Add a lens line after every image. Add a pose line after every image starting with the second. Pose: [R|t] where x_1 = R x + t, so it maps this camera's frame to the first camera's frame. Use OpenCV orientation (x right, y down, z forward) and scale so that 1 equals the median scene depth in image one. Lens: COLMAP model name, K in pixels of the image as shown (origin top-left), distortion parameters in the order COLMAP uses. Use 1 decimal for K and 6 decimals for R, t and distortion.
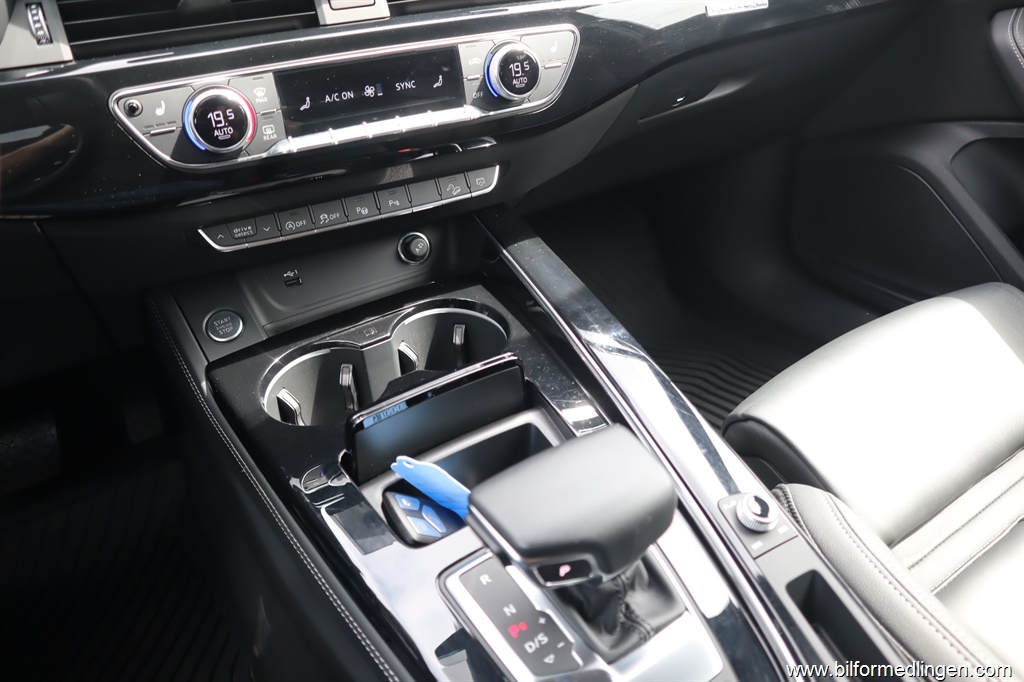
lens RADIAL K [[712.2, 0, 514.7], [0, 712.2, 340.5], [0, 0, 1]] dist [-0.127653, 0.082704]
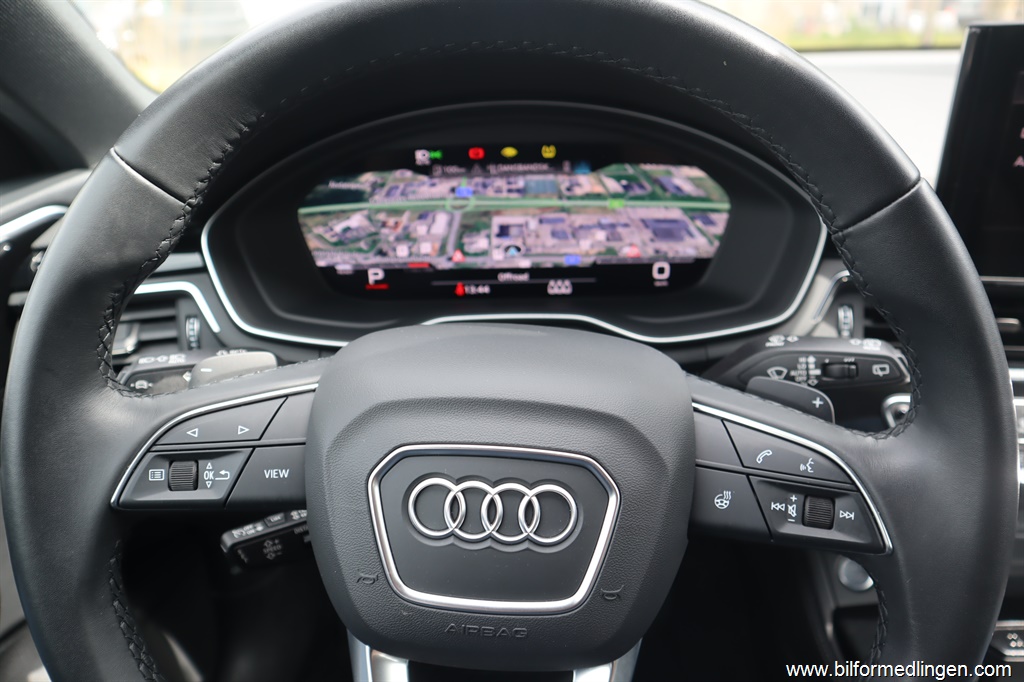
lens RADIAL K [[691.3, 0, 553.5], [0, 691.3, 339.3], [0, 0, 1]] dist [-0.031629, 0.000365]
pose [[0.852014, 0.244967, -0.462669, -0.461483], [-0.287904, 0.957376, -0.023284, -0.228538], [0.437245, 0.153042, 0.886225, -0.200820]]
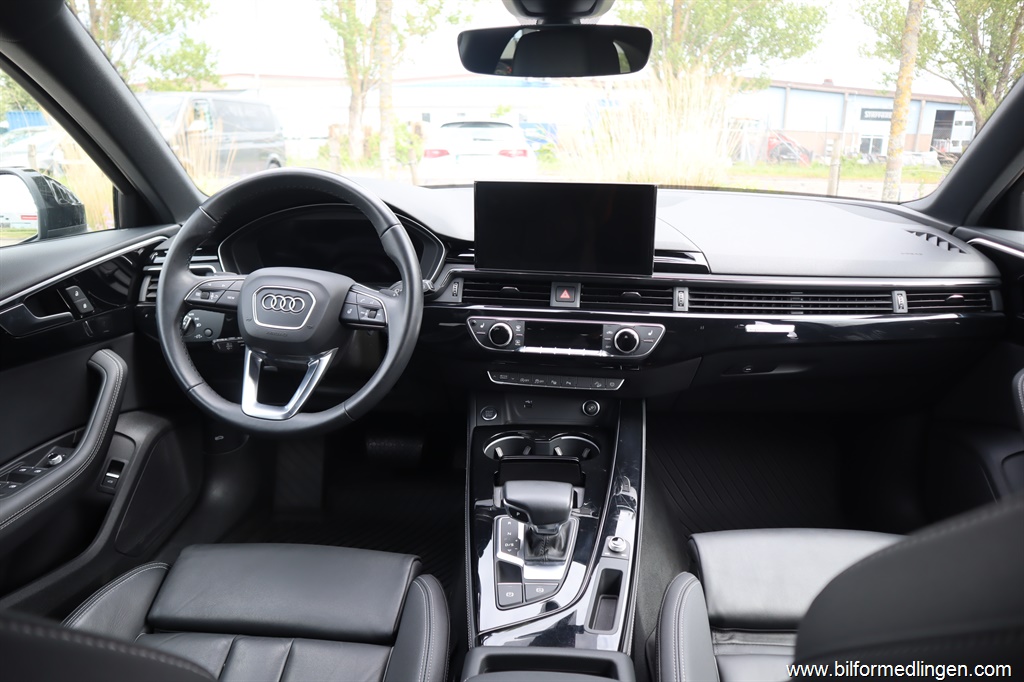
lens RADIAL K [[706.8, 0, 512.0], [0, 706.8, 341.0], [0, 0, 1]] dist [-0.120658, 0.075897]
pose [[0.802551, 0.225393, -0.552367, 0.969834], [-0.344410, 0.931056, -0.120487, 0.011665], [0.487127, 0.286938, 0.824848, -1.049099]]
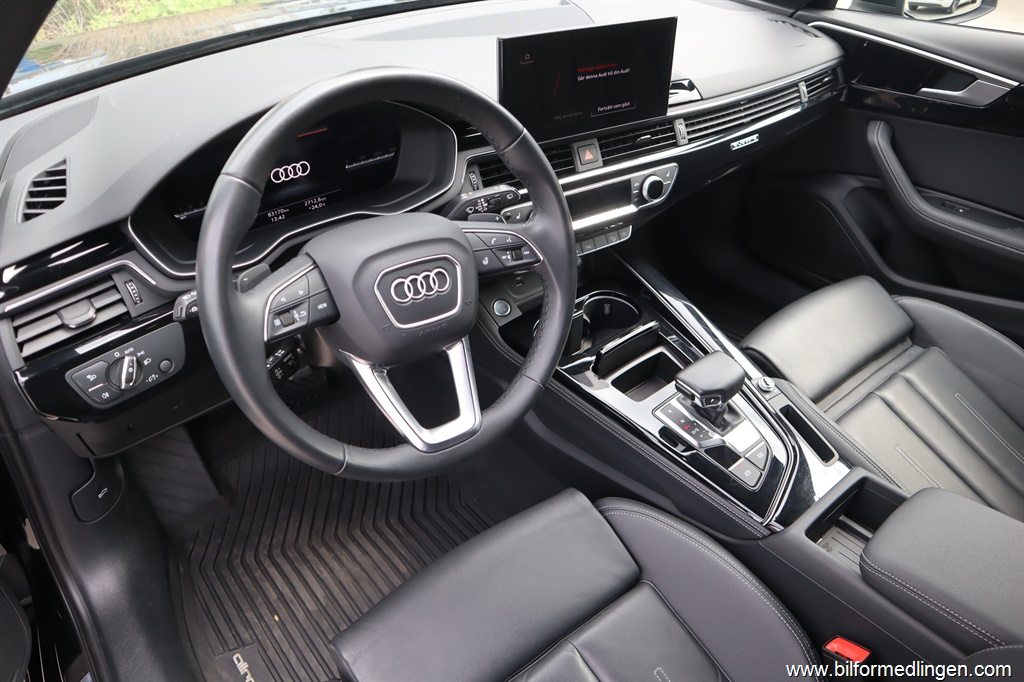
lens RADIAL K [[712.2, 0, 514.7], [0, 712.2, 340.5], [0, 0, 1]] dist [-0.127653, 0.082704]
pose [[0.992389, -0.019242, 0.121631, -0.703295], [0.008992, 0.996403, 0.084264, -0.110795], [-0.122815, -0.082529, 0.988992, -1.134290]]
